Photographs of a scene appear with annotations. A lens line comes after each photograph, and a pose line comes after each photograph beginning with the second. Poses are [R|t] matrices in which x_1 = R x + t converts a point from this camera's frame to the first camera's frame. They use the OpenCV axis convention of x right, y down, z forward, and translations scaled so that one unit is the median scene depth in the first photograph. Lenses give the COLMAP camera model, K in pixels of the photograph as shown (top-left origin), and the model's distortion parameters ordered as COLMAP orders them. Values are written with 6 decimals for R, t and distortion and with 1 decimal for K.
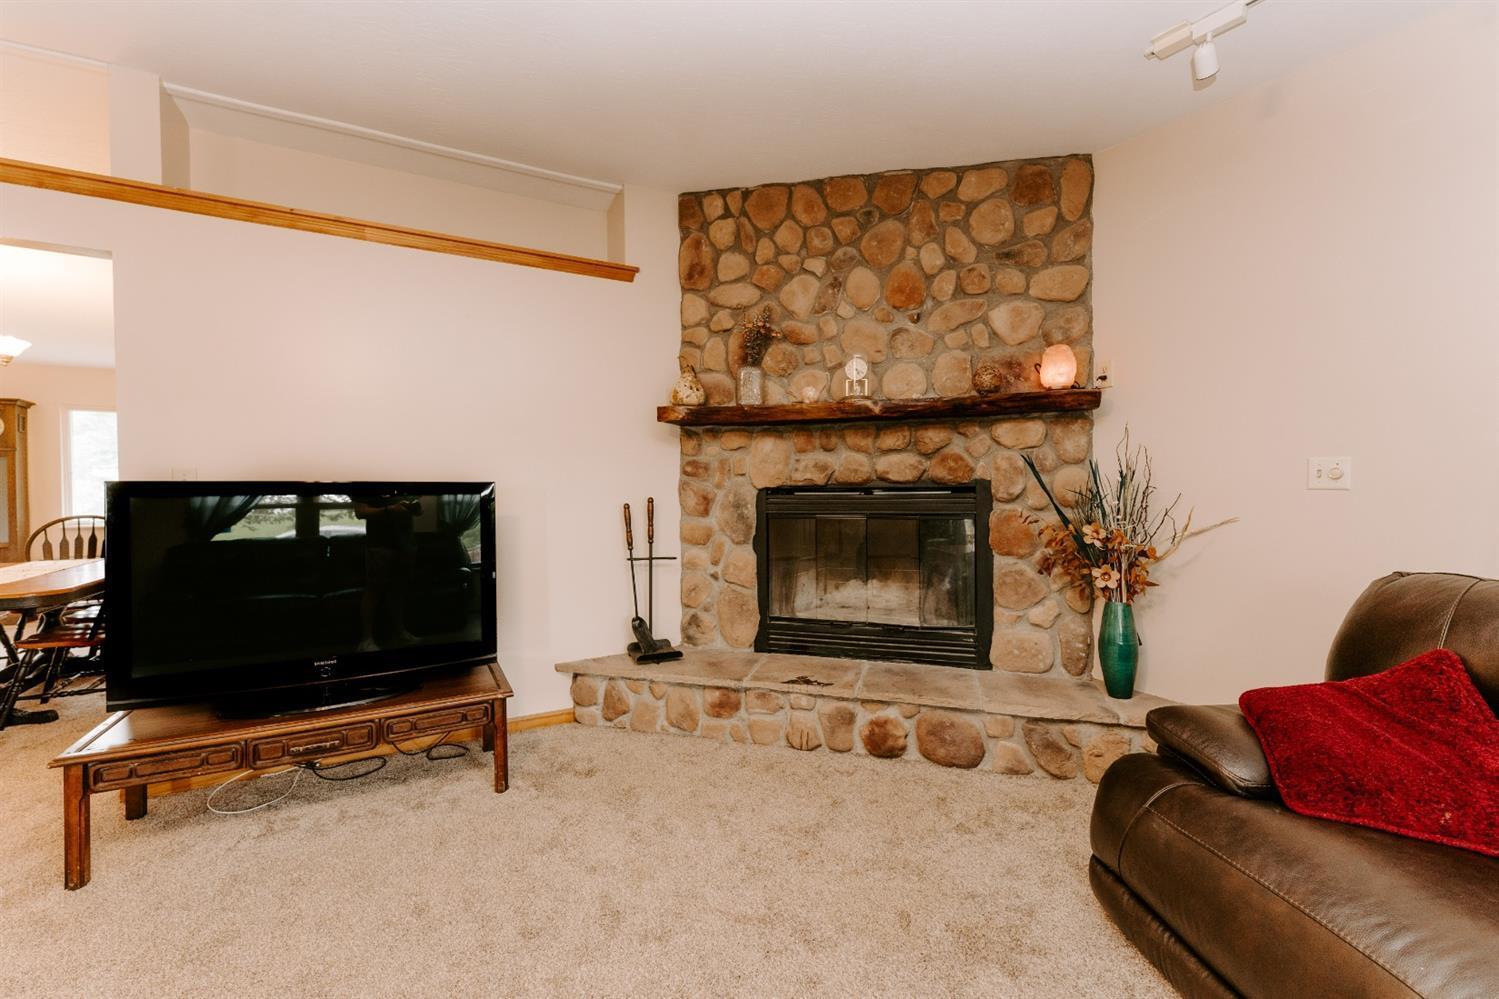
lens RADIAL K [[603.5, 0, 749.5], [0, 603.5, 499.5], [0, 0, 1]] dist [0.000166, -0.000052]
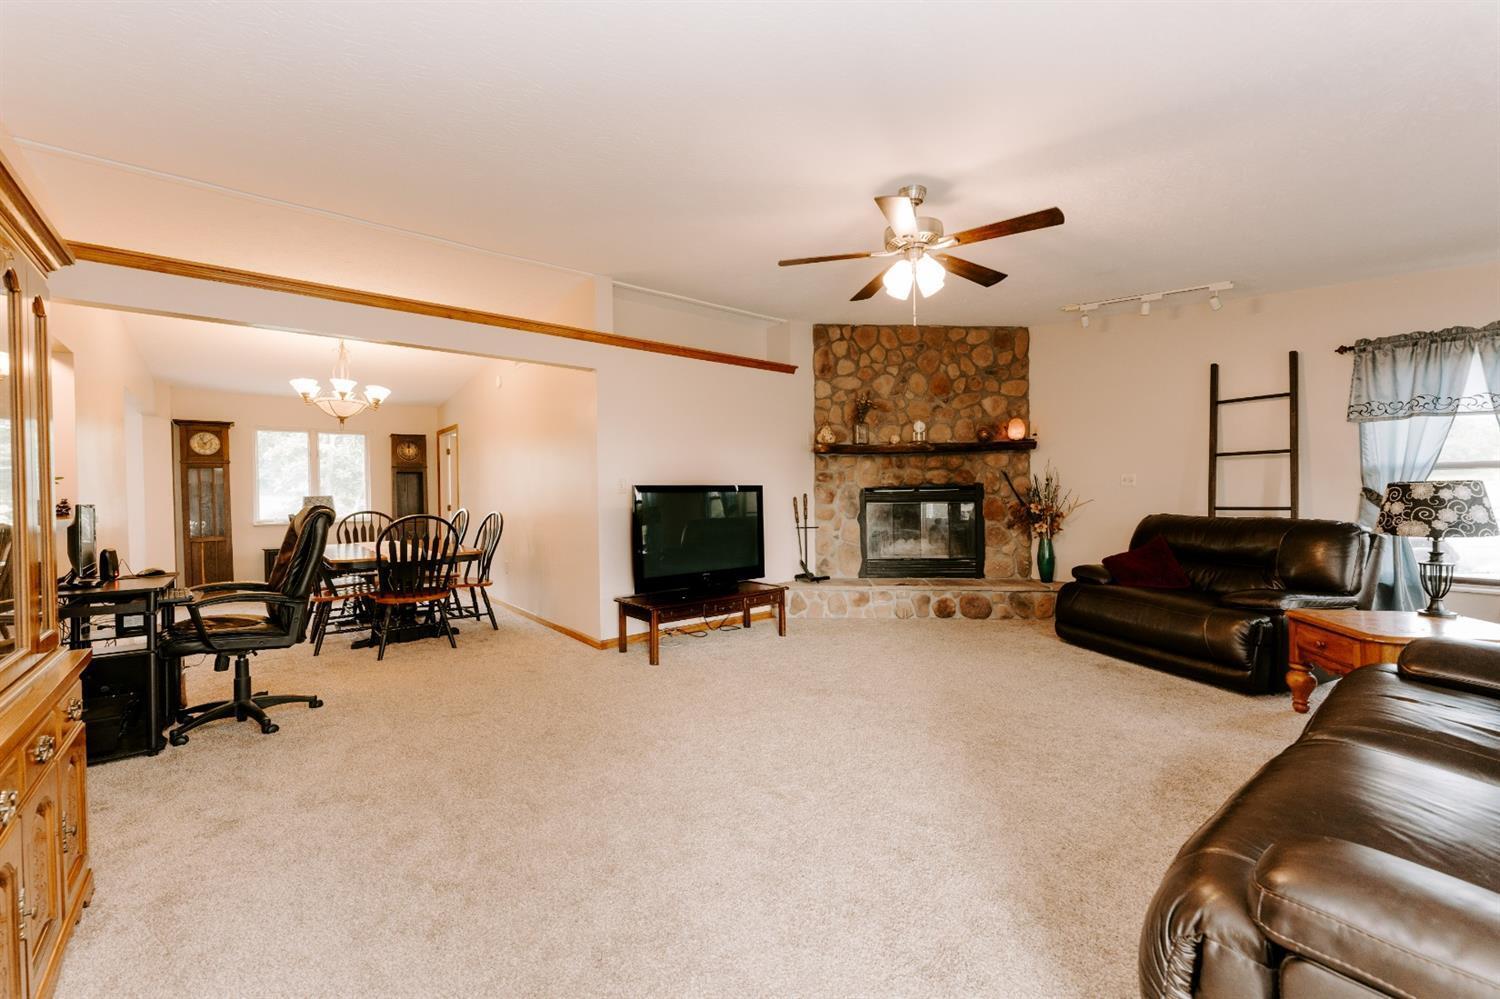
lens RADIAL K [[608.4, 0, 742.1], [0, 608.4, 495.8], [0, 0, 1]] dist [0.024716, 0.000155]
pose [[0.979711, -0.008320, 0.200243, -0.771782], [0.010673, 0.999886, -0.010676, 0.022576], [-0.200131, 0.012596, 0.979688, -0.809246]]
